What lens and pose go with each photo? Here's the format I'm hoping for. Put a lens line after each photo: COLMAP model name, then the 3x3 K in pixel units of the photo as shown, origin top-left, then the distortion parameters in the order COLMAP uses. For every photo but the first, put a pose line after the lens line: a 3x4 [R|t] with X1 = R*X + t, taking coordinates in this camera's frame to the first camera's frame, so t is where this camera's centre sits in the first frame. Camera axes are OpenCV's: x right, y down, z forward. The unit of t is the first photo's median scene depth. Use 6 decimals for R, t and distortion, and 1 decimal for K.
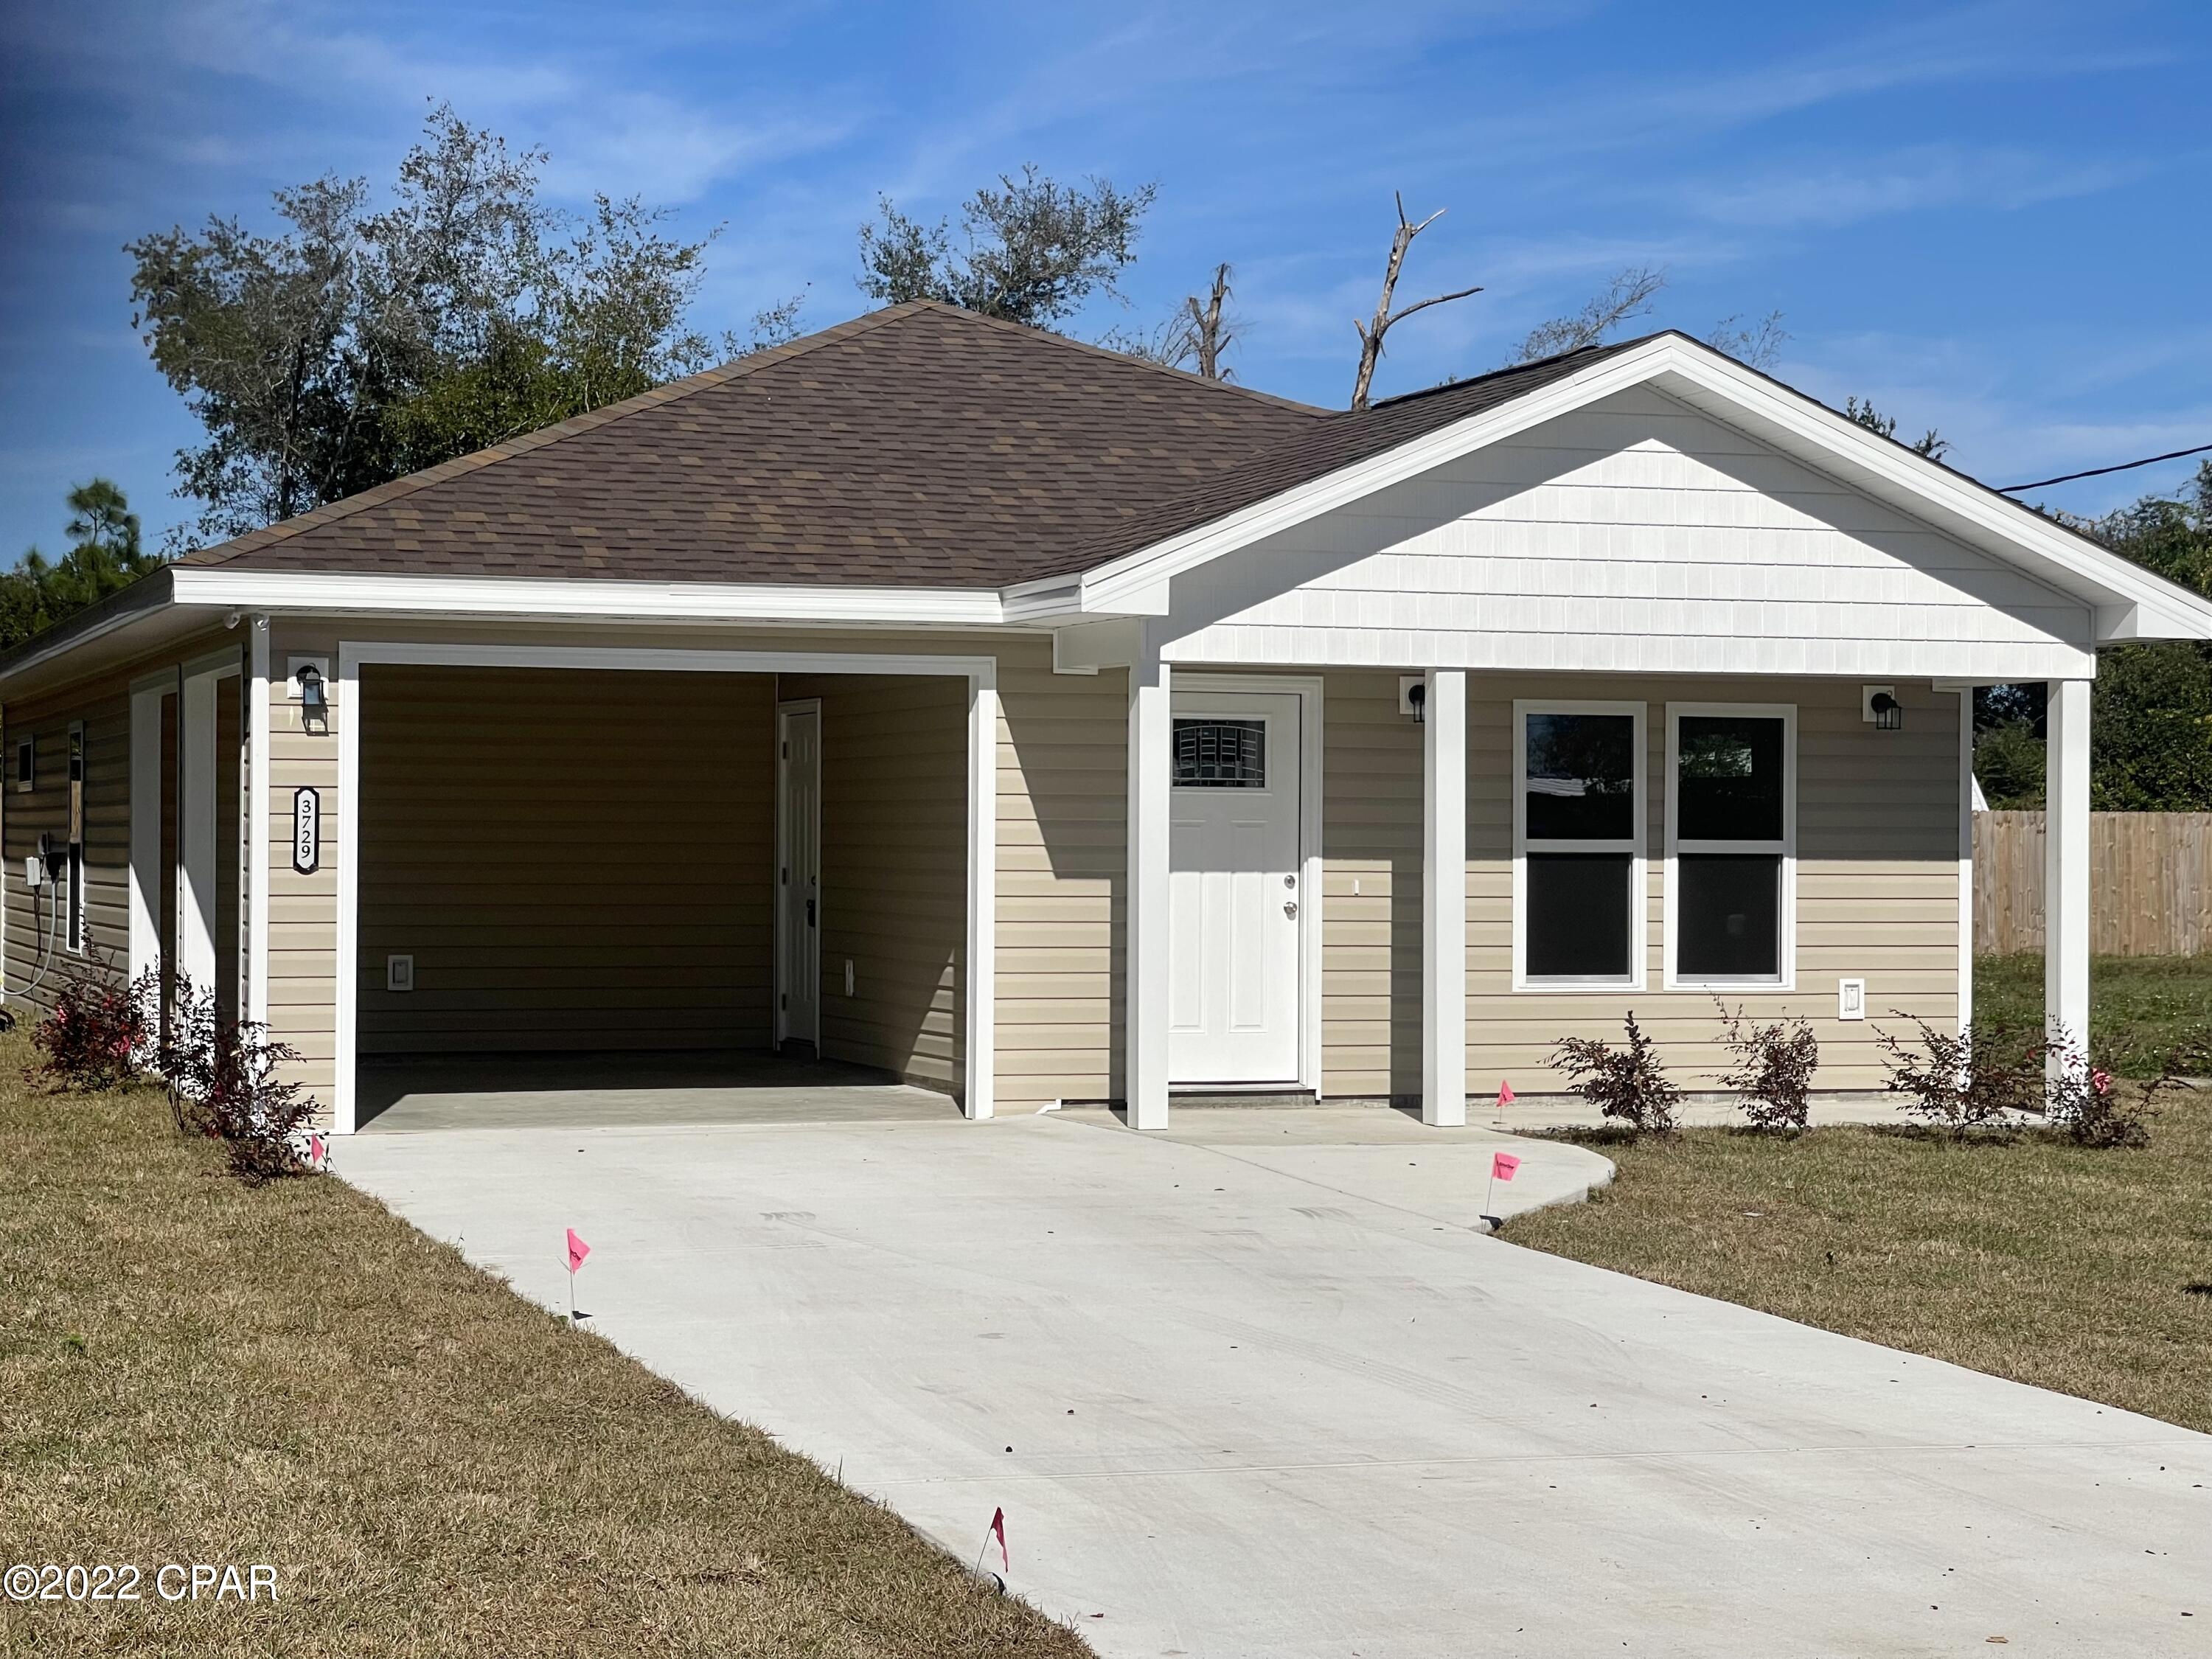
lens RADIAL K [[4120.2, 0, 1106.0], [0, 4120.2, 829.5], [0, 0, 1]] dist [-0.016304, 0.198169]
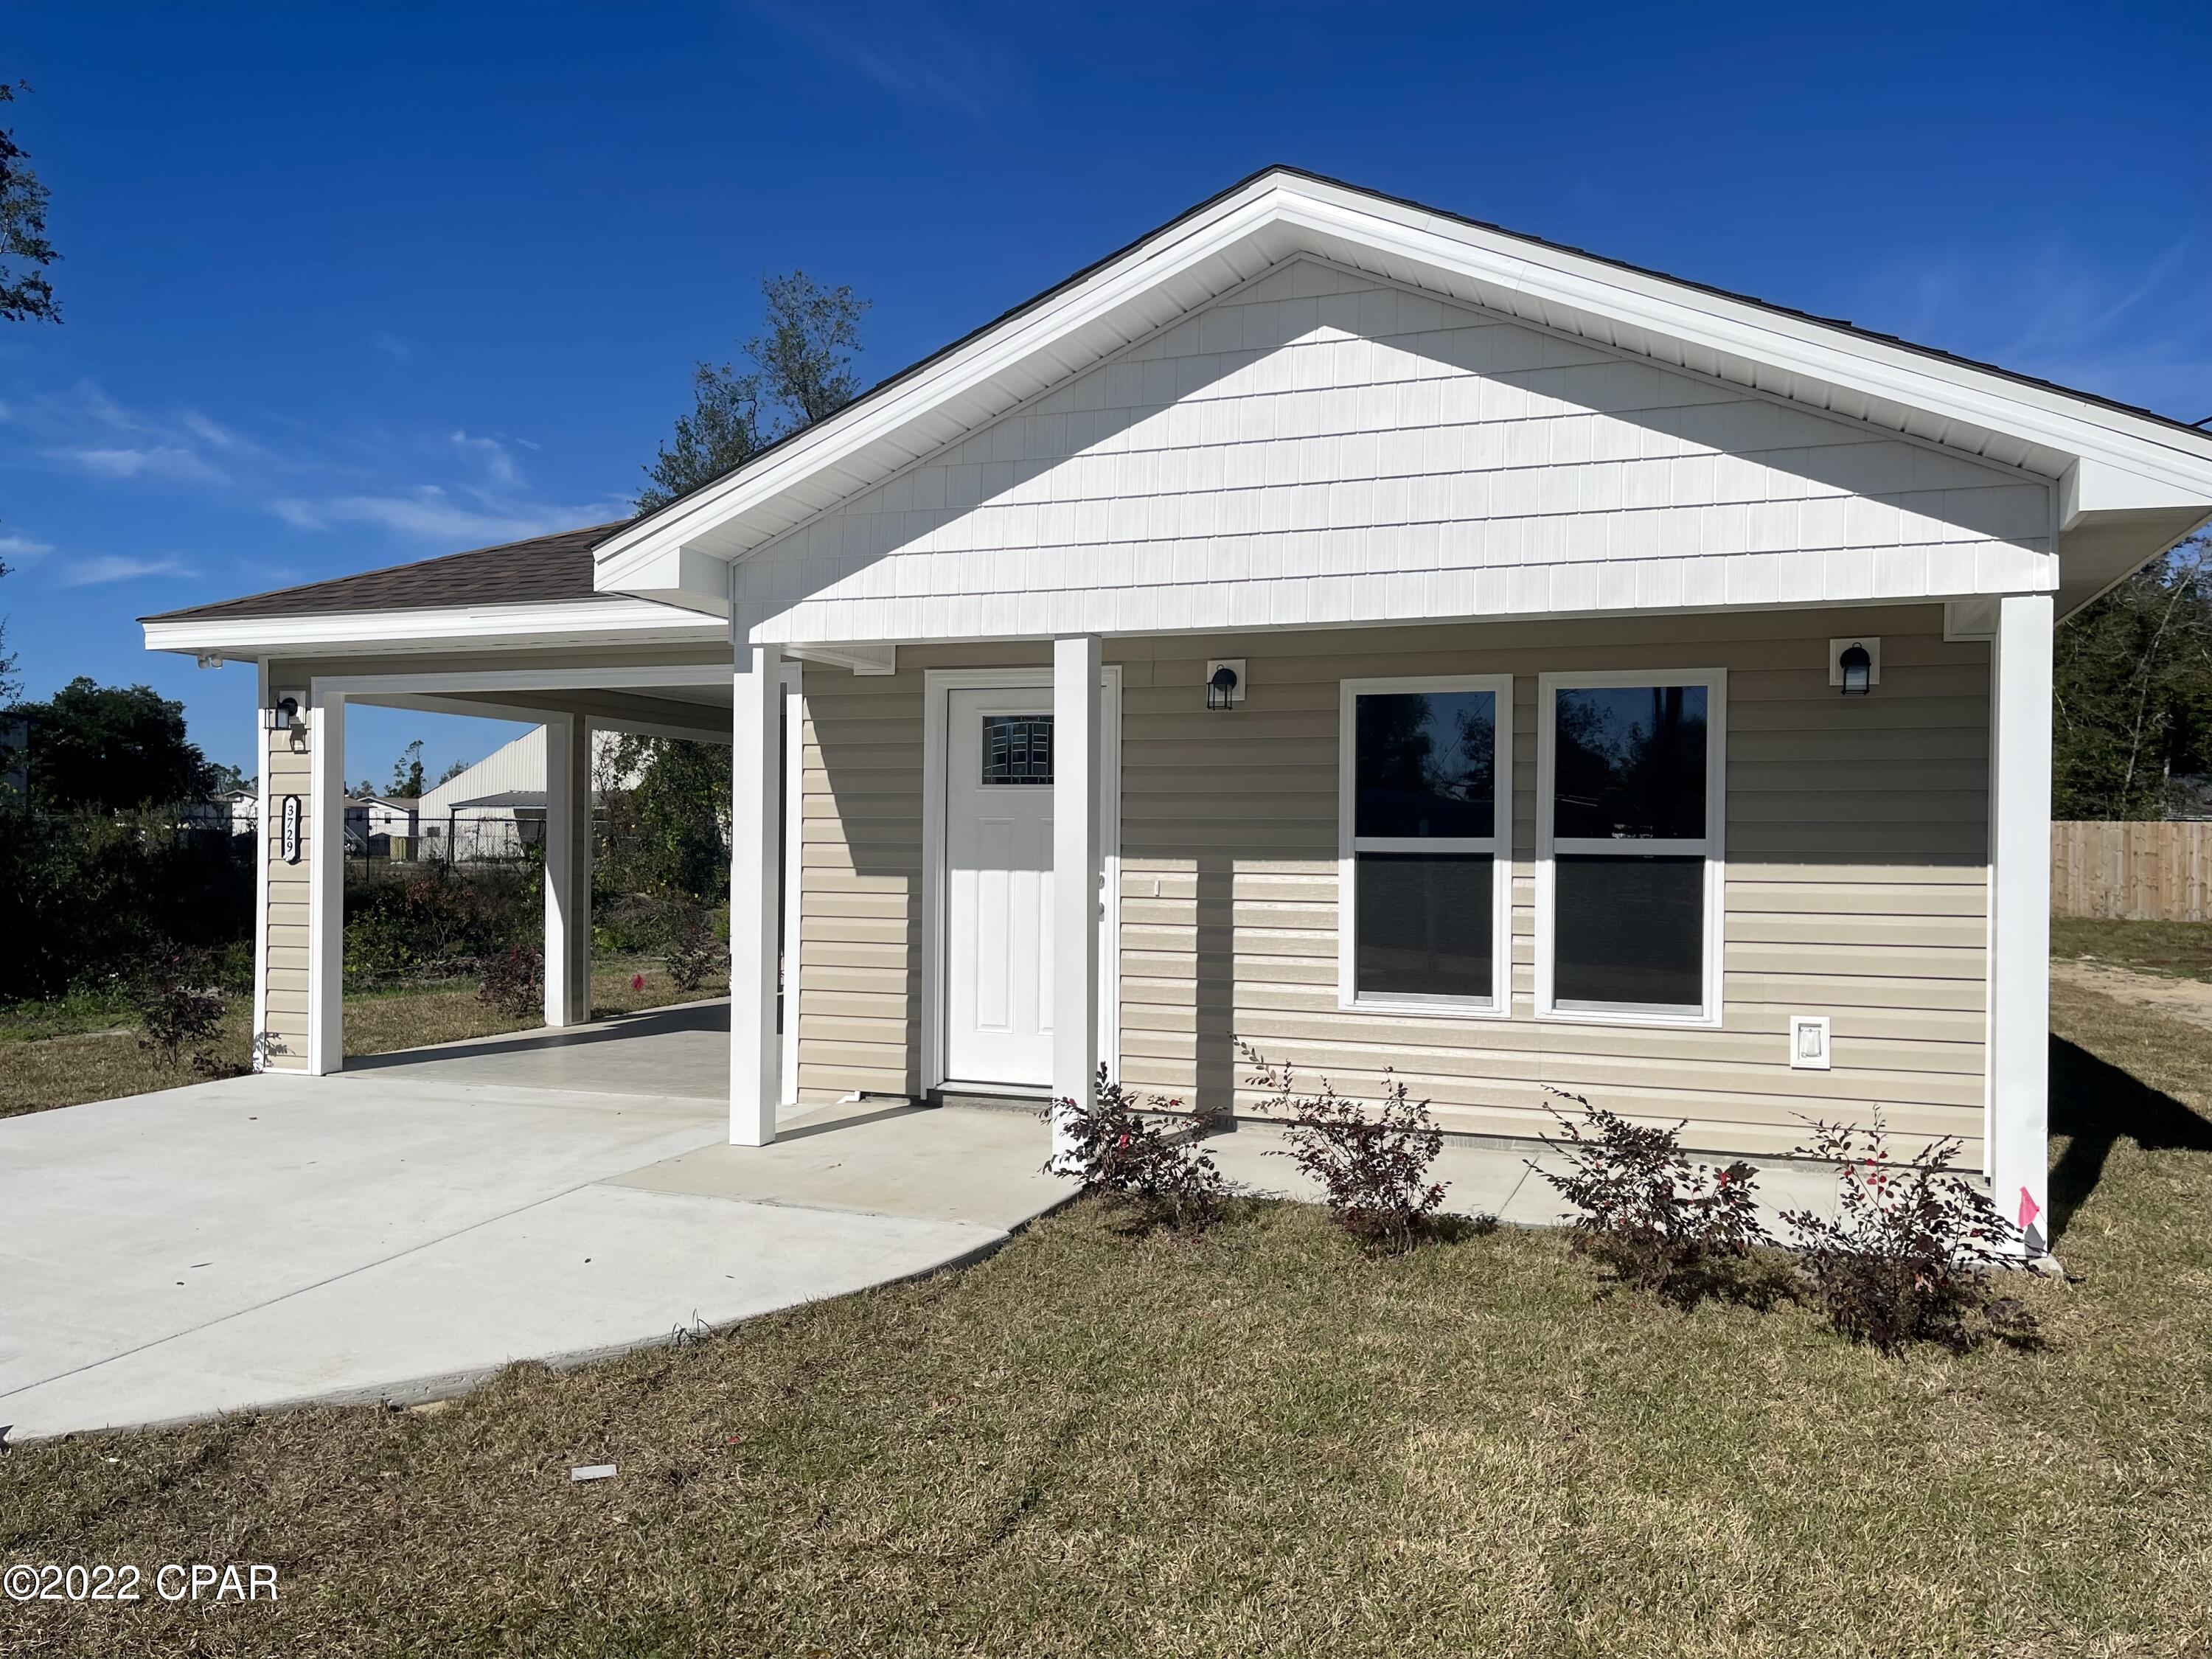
lens RADIAL K [[1680.8, 0, 1106.0], [0, 1680.8, 829.5], [0, 0, 1]] dist [-0.000994, -0.004189]
pose [[0.768460, -0.004549, -0.639882, 0.297128], [-0.001055, 0.999964, -0.008376, 0.003907], [0.639898, 0.007112, 0.768427, 0.705120]]
